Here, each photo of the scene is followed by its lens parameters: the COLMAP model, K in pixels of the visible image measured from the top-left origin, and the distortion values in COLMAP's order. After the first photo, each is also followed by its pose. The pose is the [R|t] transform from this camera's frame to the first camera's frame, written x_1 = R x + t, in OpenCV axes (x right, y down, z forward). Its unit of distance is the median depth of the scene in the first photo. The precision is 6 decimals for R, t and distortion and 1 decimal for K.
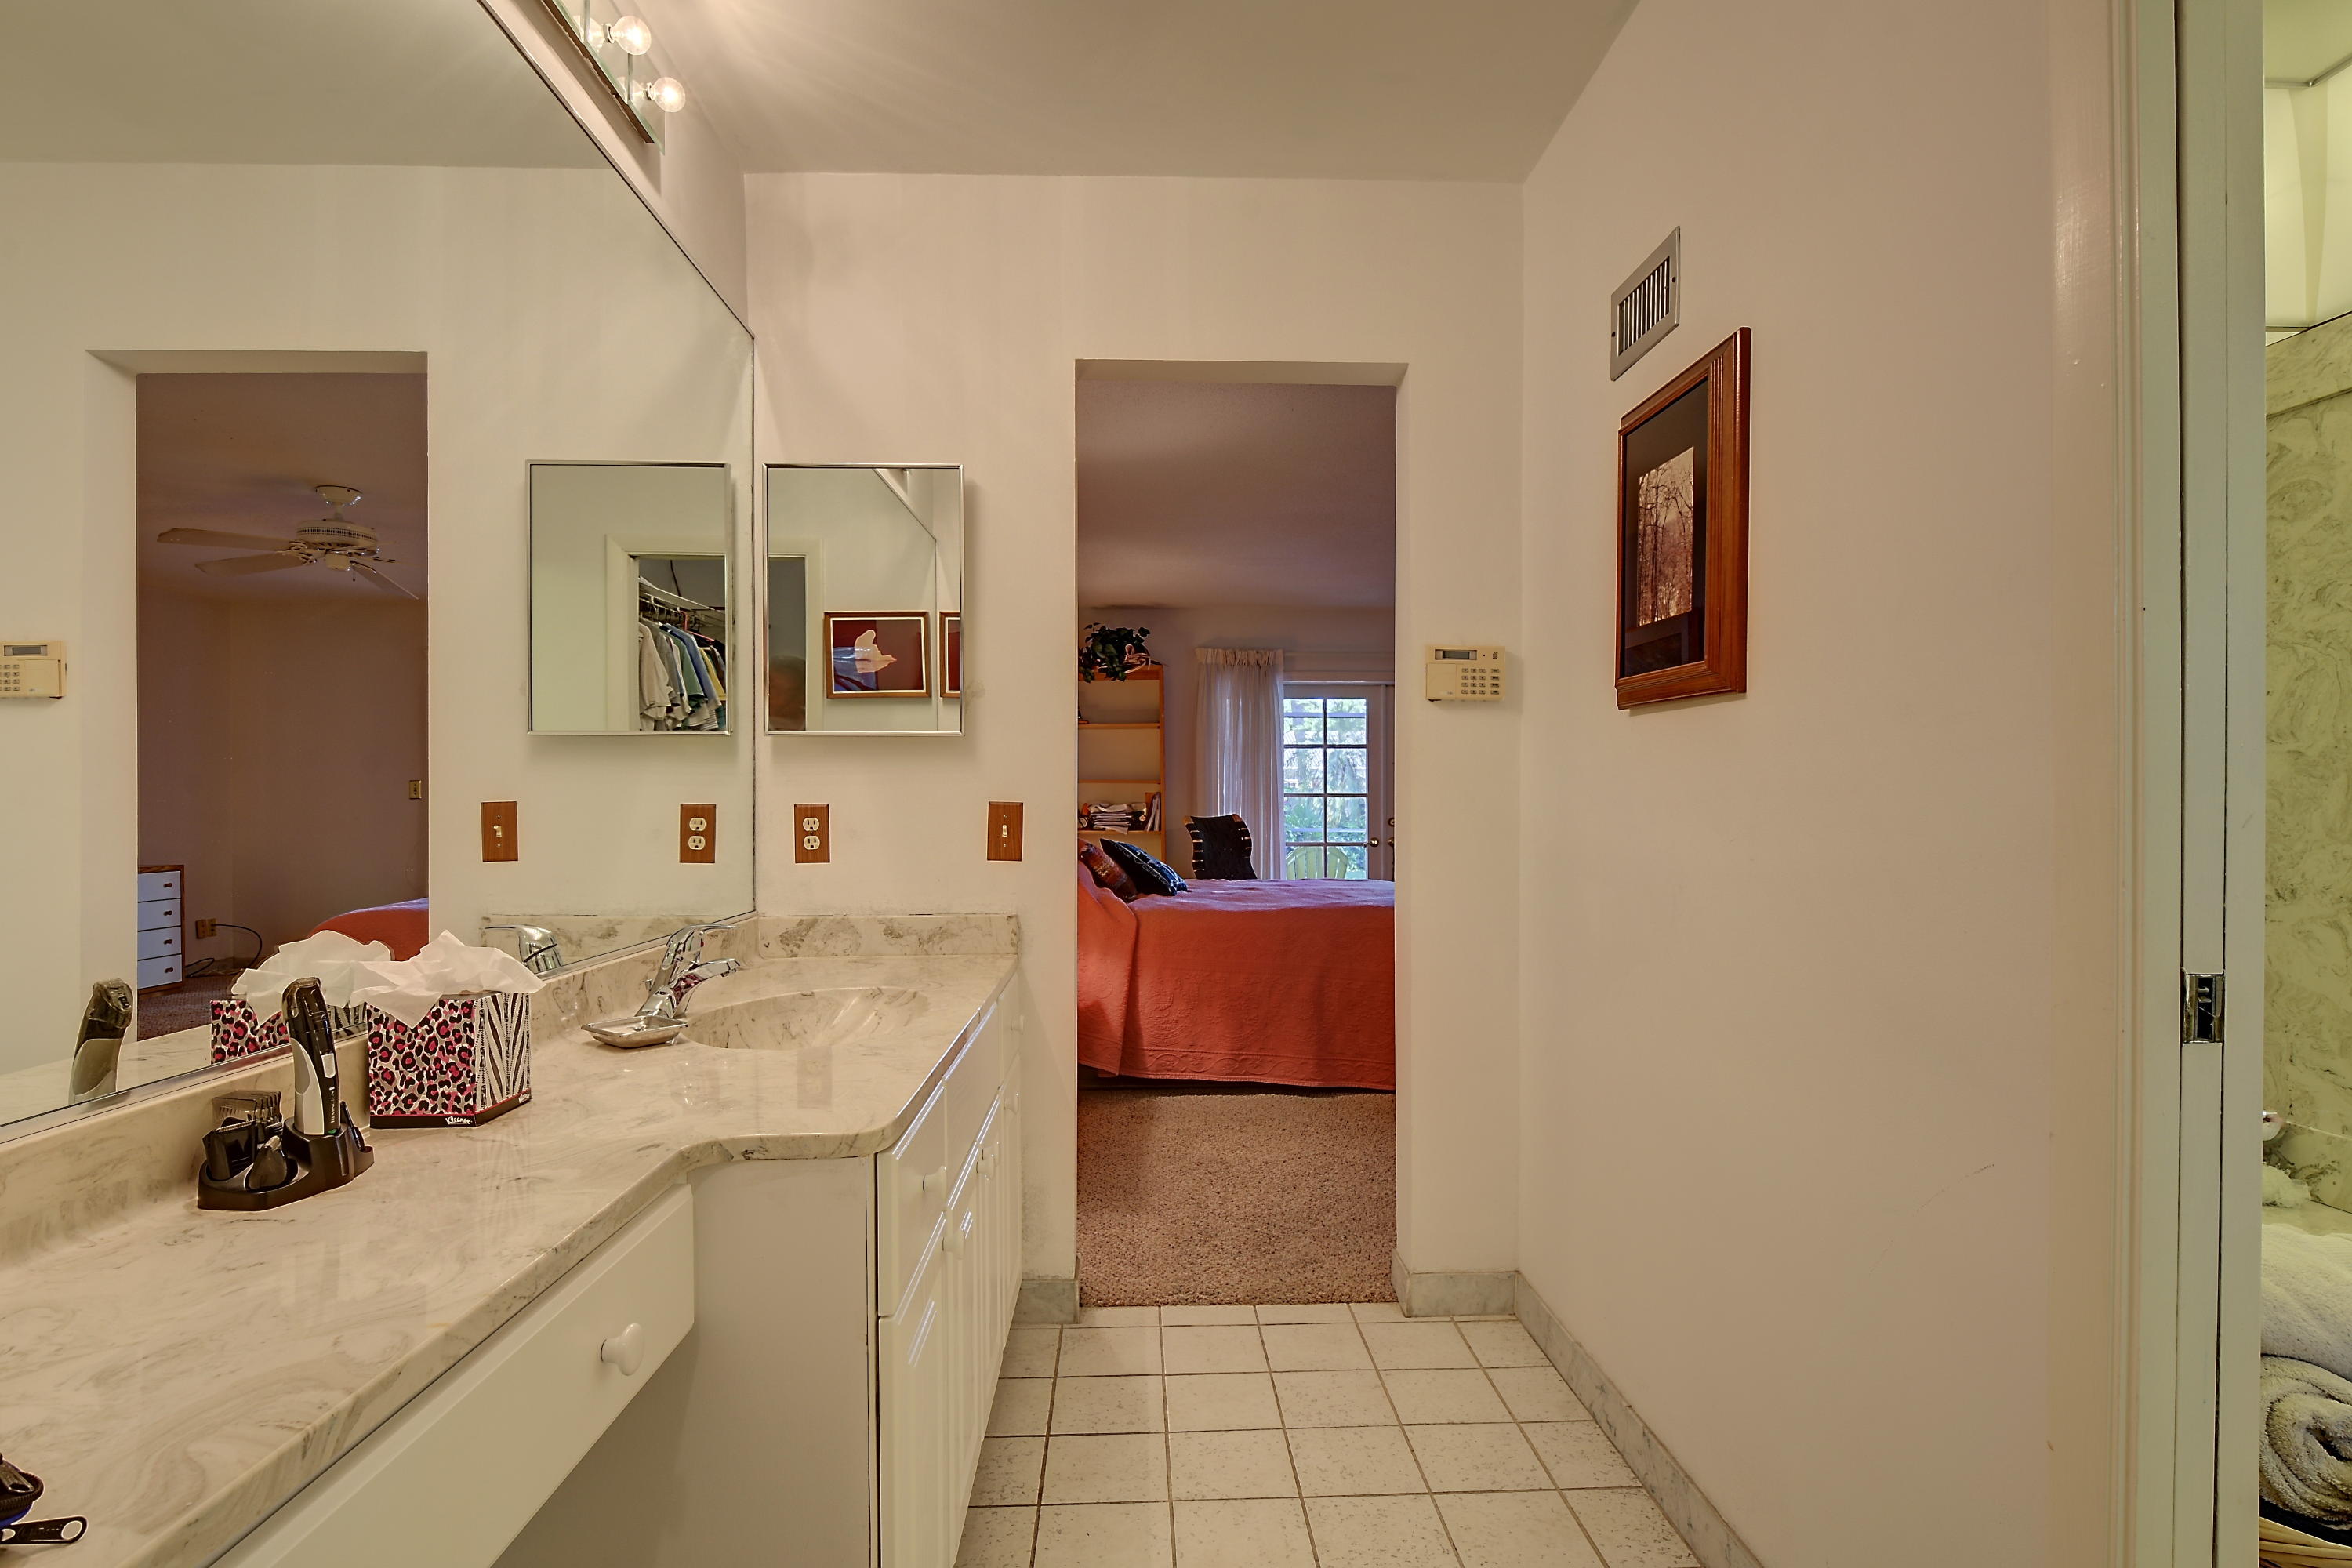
lens RADIAL K [[1228.0, 0, 1173.2], [0, 1228.0, 811.8], [0, 0, 1]] dist [-0.001165, -0.000098]
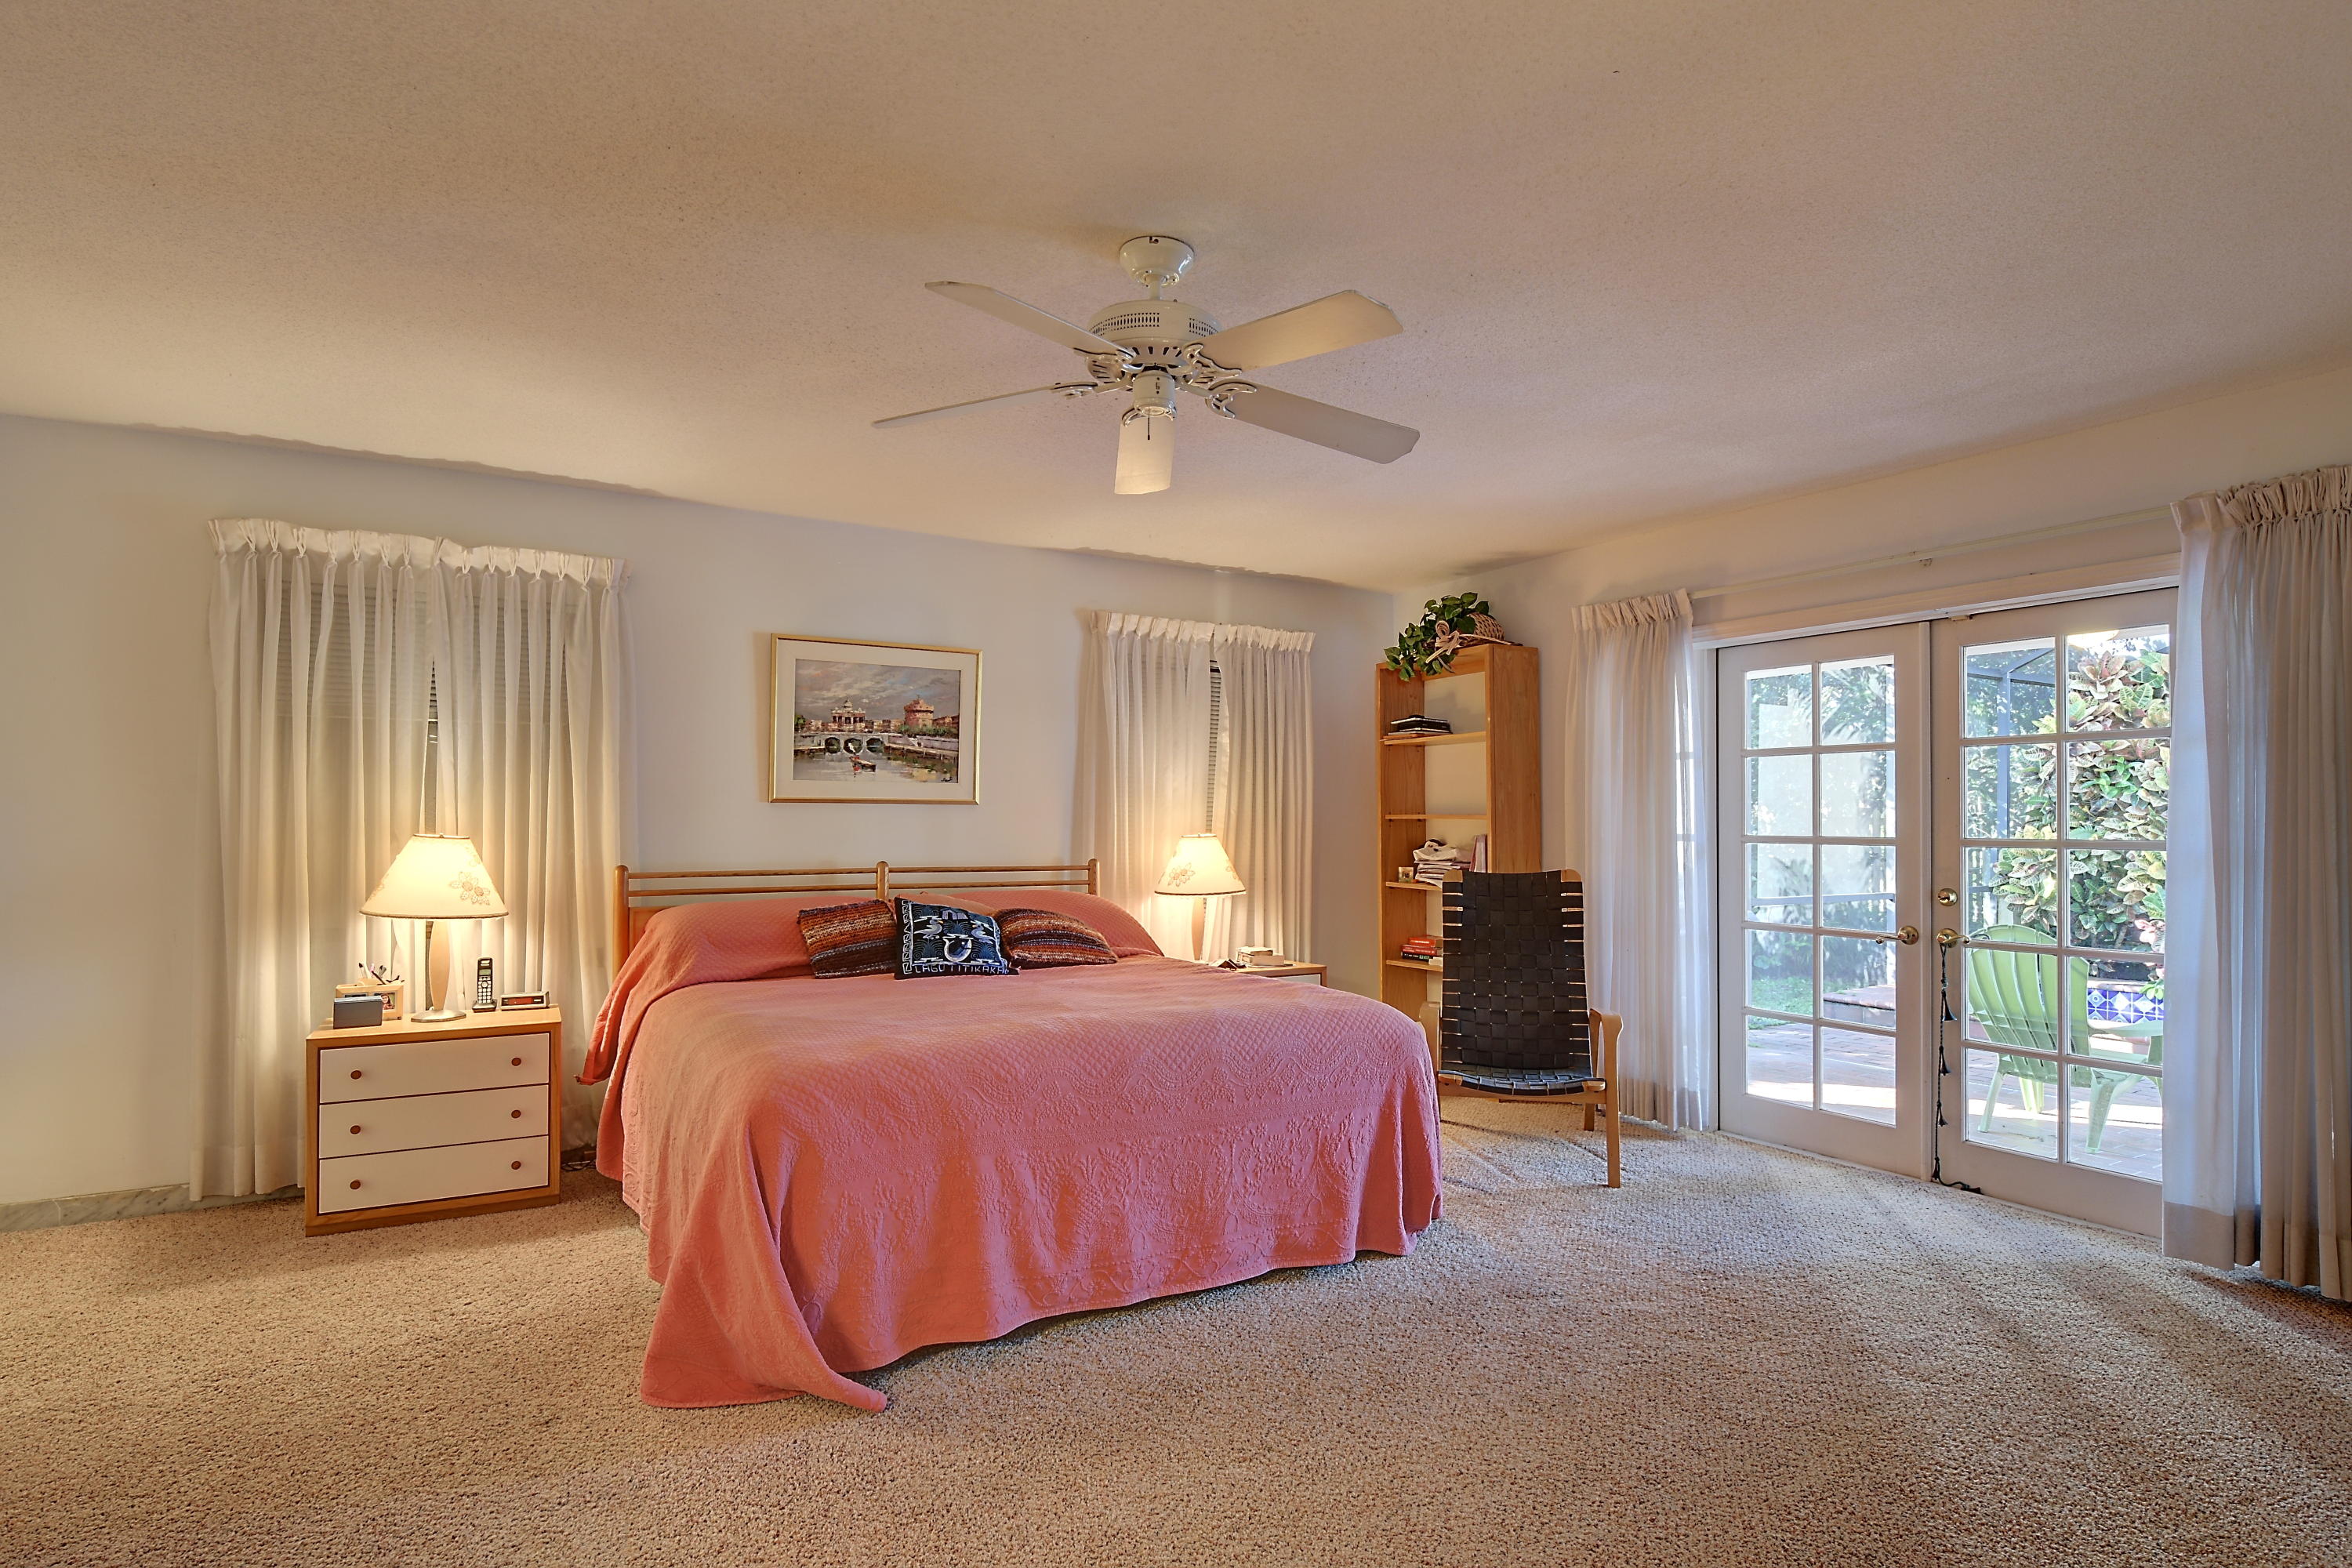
lens RADIAL K [[1228.0, 0, 1173.2], [0, 1228.0, 811.8], [0, 0, 1]] dist [-0.001165, -0.000098]
pose [[0.463849, 0.004226, -0.885904, 0.474096], [-0.002364, 0.999991, 0.003533, -0.027045], [0.885911, 0.000456, 0.463854, 0.494819]]
